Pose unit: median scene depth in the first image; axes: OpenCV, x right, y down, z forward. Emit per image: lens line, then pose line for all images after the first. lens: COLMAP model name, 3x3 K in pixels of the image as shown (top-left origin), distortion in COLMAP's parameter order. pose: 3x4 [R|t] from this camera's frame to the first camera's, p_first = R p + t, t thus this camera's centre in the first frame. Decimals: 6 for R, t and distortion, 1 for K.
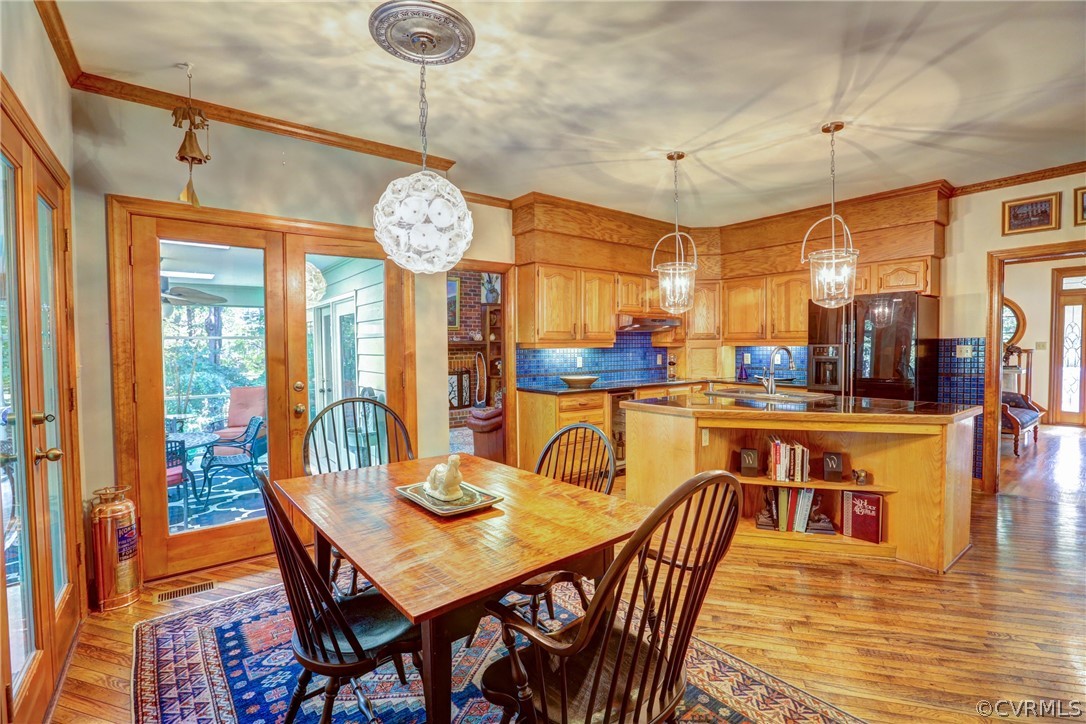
lens RADIAL K [[494.6, 0, 550.1], [0, 494.6, 359.9], [0, 0, 1]] dist [-0.034502, 0.009266]
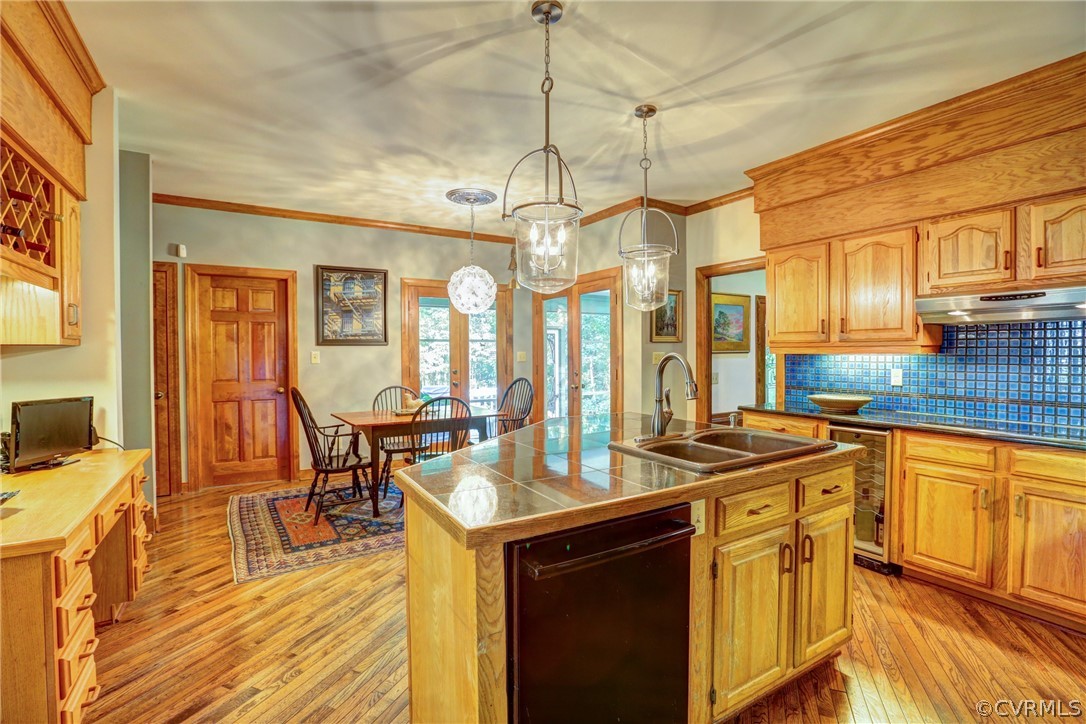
lens RADIAL K [[494.6, 0, 548.7], [0, 494.6, 360.1], [0, 0, 1]] dist [-0.034502, 0.009266]
pose [[-0.103534, 0.028591, -0.994215, 0.822486], [-0.026138, 0.999163, 0.031455, -0.028979], [0.994282, 0.029244, -0.102700, 0.721625]]
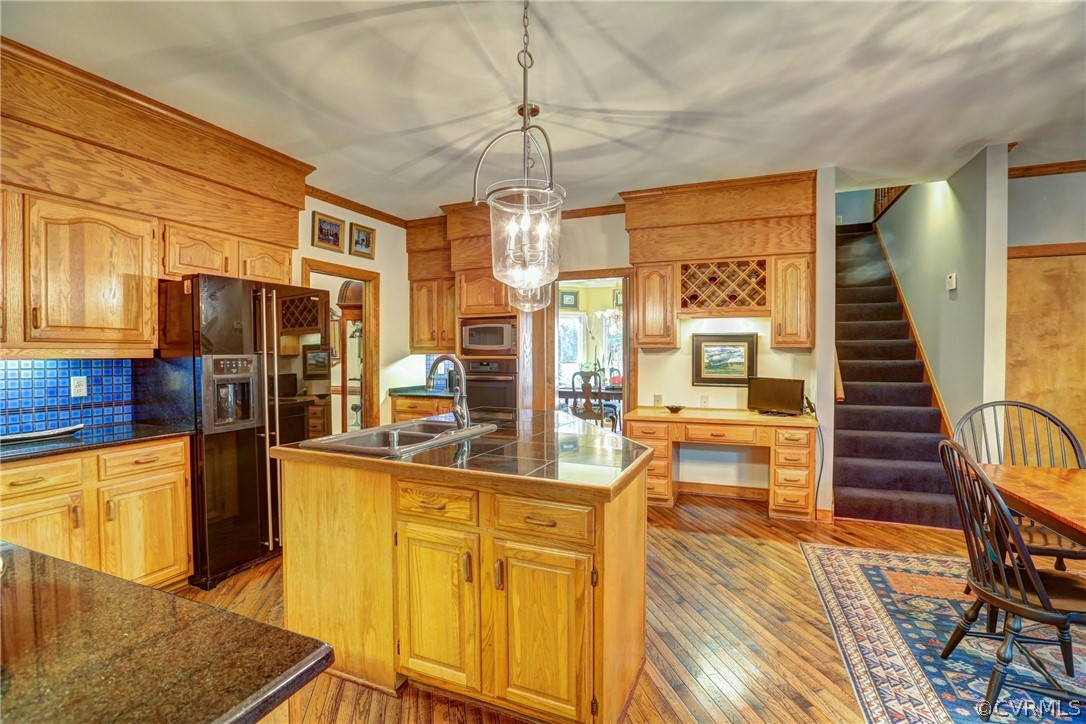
lens RADIAL K [[494.6, 0, 542.1], [0, 494.6, 360.9], [0, 0, 1]] dist [-0.034502, 0.009266]
pose [[-0.489047, -0.005276, 0.872241, -0.155605], [0.032265, 0.999188, 0.024134, -0.025920], [-0.871660, 0.039946, -0.488480, 0.961242]]
